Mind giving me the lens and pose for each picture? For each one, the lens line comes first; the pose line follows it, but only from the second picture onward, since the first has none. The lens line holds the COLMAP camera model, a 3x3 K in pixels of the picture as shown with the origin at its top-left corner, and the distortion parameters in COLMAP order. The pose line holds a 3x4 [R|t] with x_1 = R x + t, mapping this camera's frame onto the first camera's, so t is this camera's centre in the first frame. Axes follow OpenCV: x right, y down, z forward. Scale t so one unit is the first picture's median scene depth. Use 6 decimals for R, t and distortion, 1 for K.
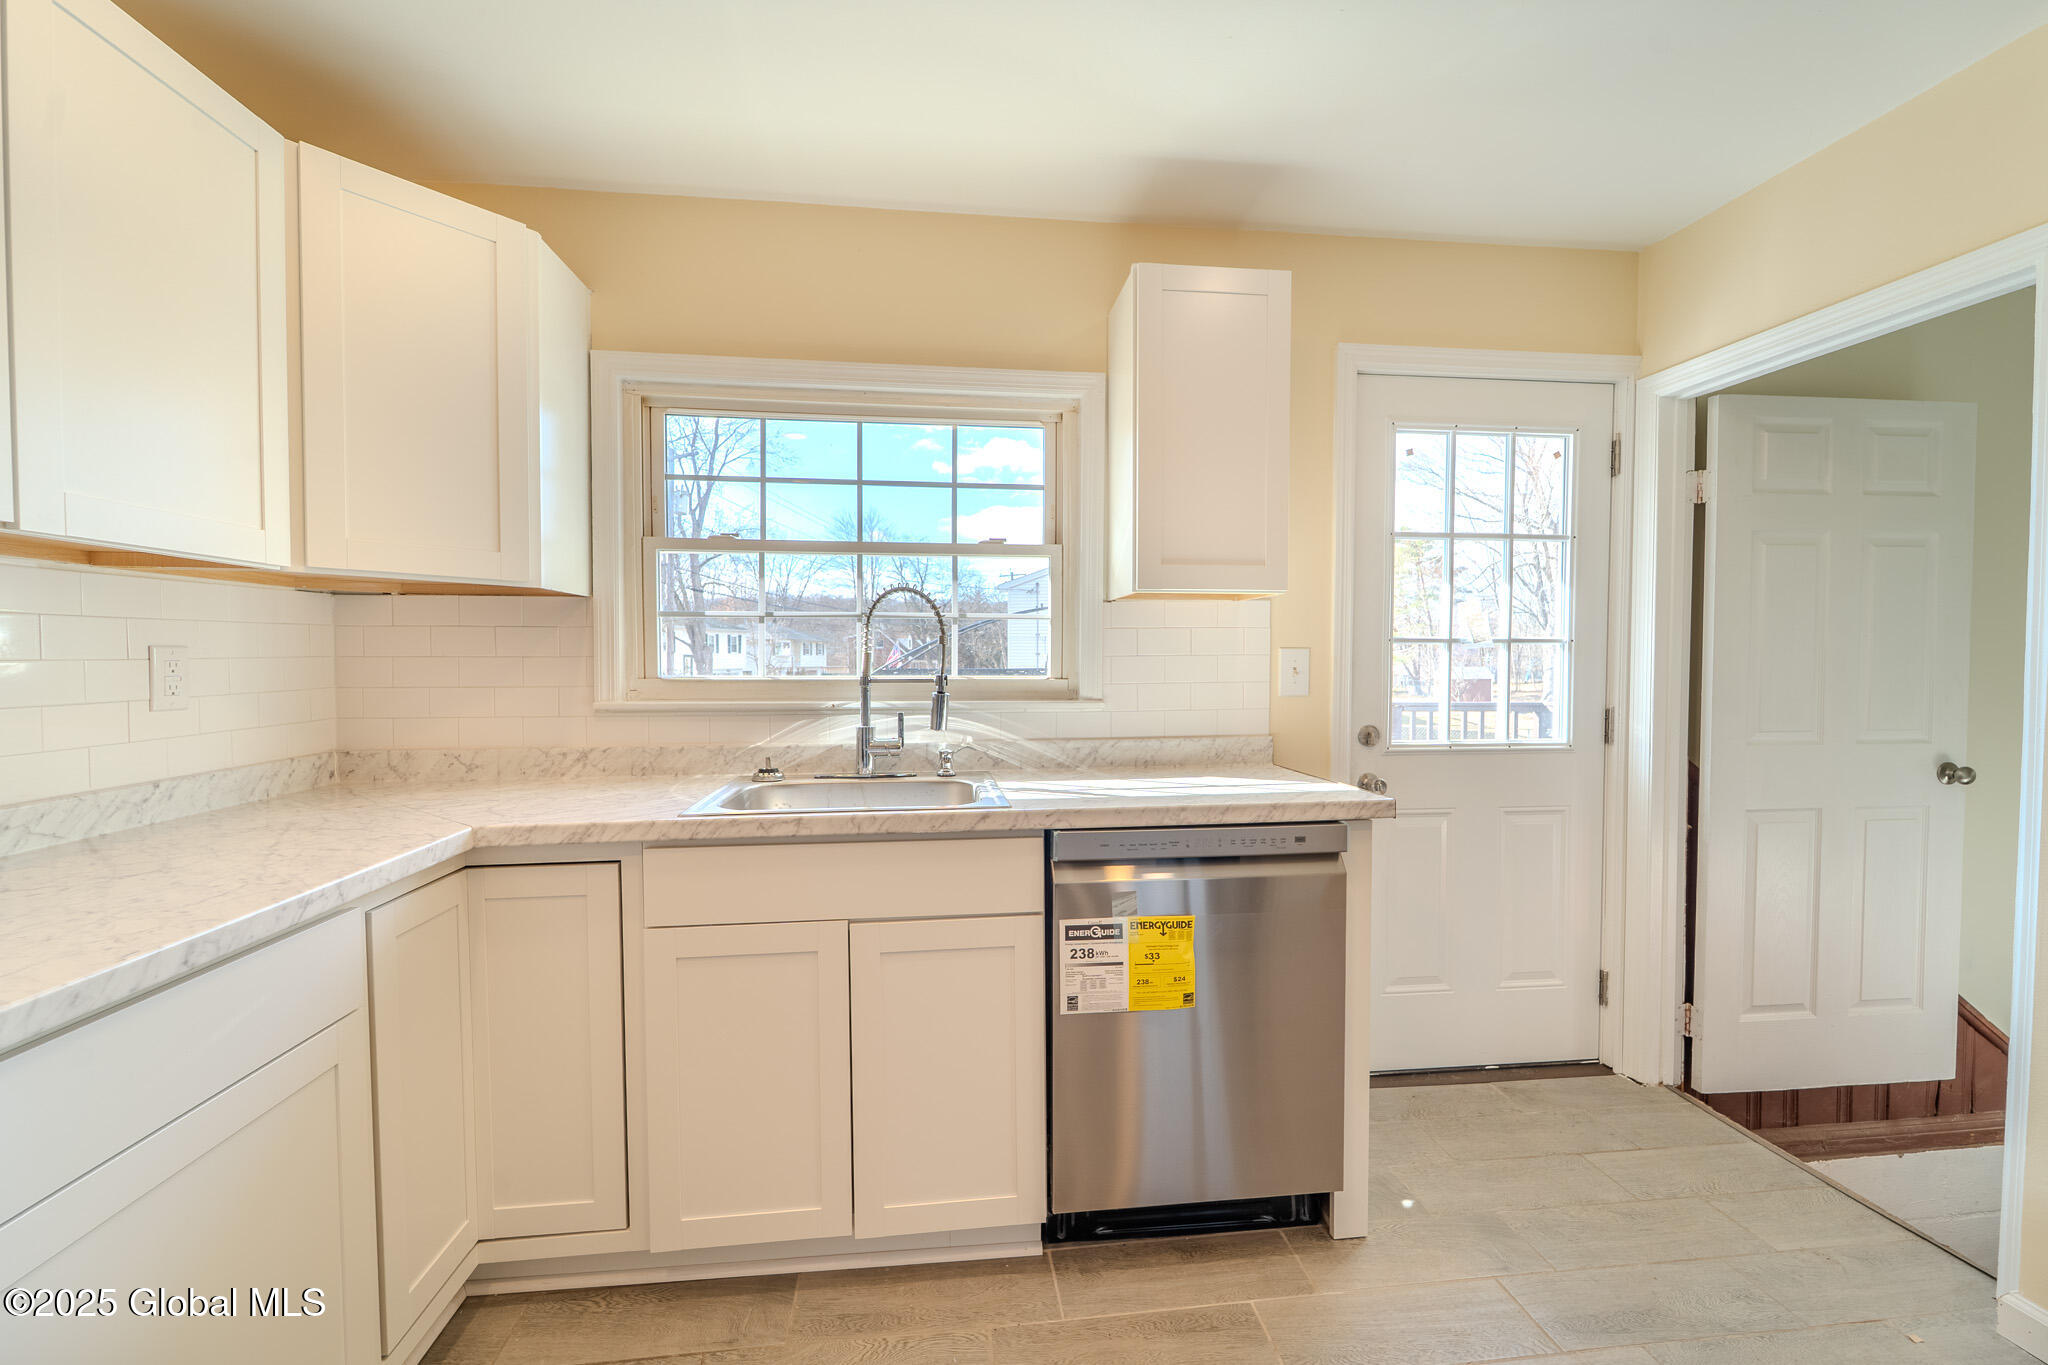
lens RADIAL K [[820.8, 0, 1024.0], [0, 820.8, 682.5], [0, 0, 1]] dist [0.000409, -0.000460]
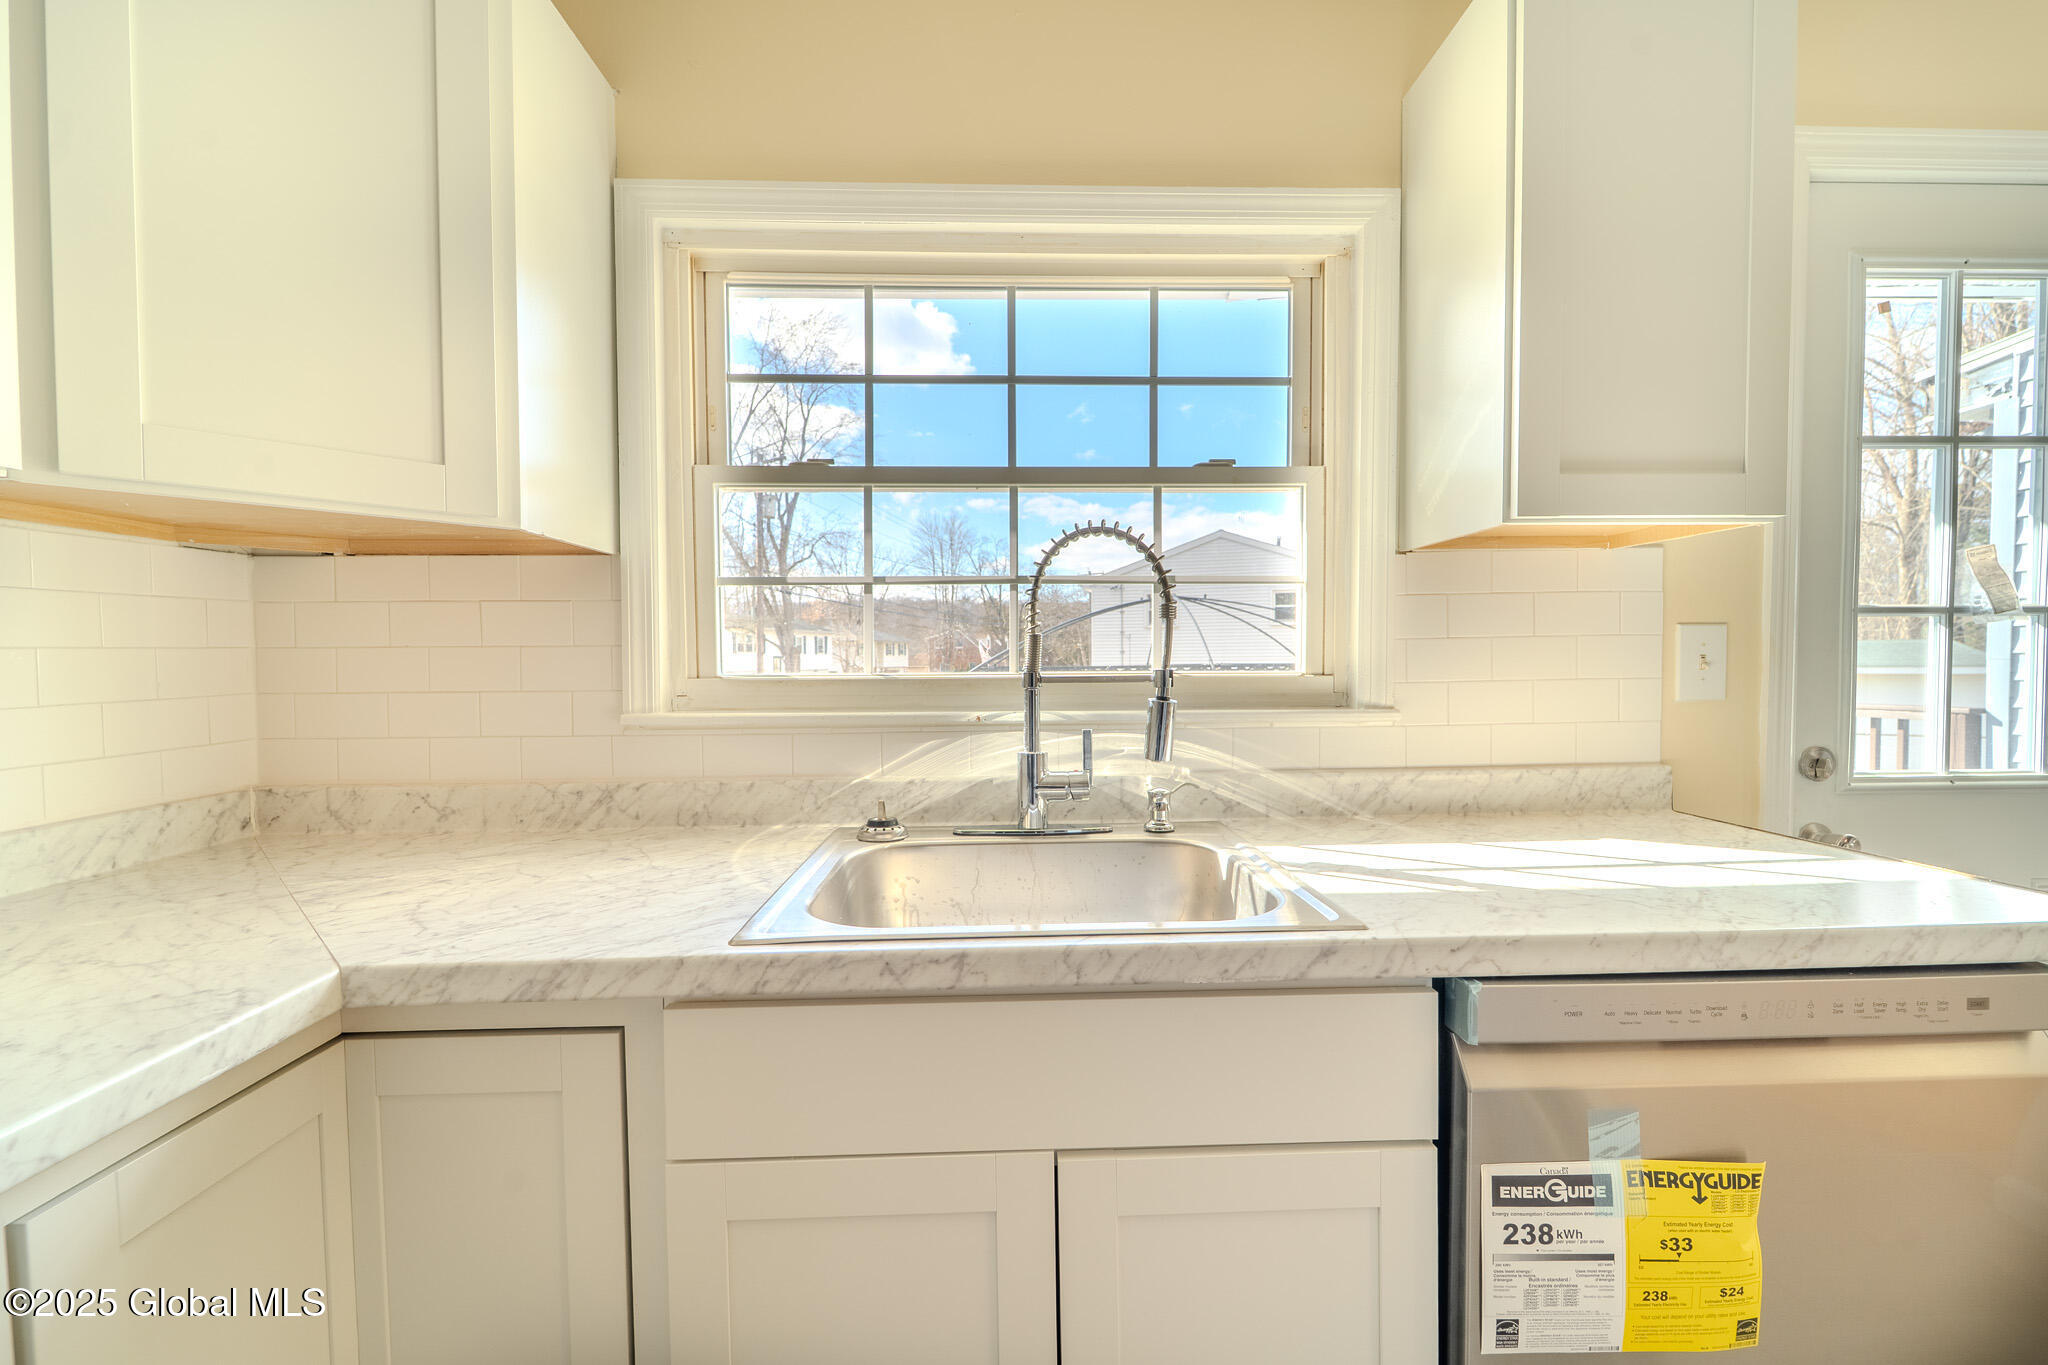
lens RADIAL K [[807.4, 0, 1026.1], [0, 807.4, 680.1], [0, 0, 1]] dist [0.001358, -0.001067]
pose [[0.995891, -0.005132, -0.090420, -0.151046], [0.004996, 0.999986, -0.001729, -0.000749], [0.090427, 0.001270, 0.995902, 0.408126]]
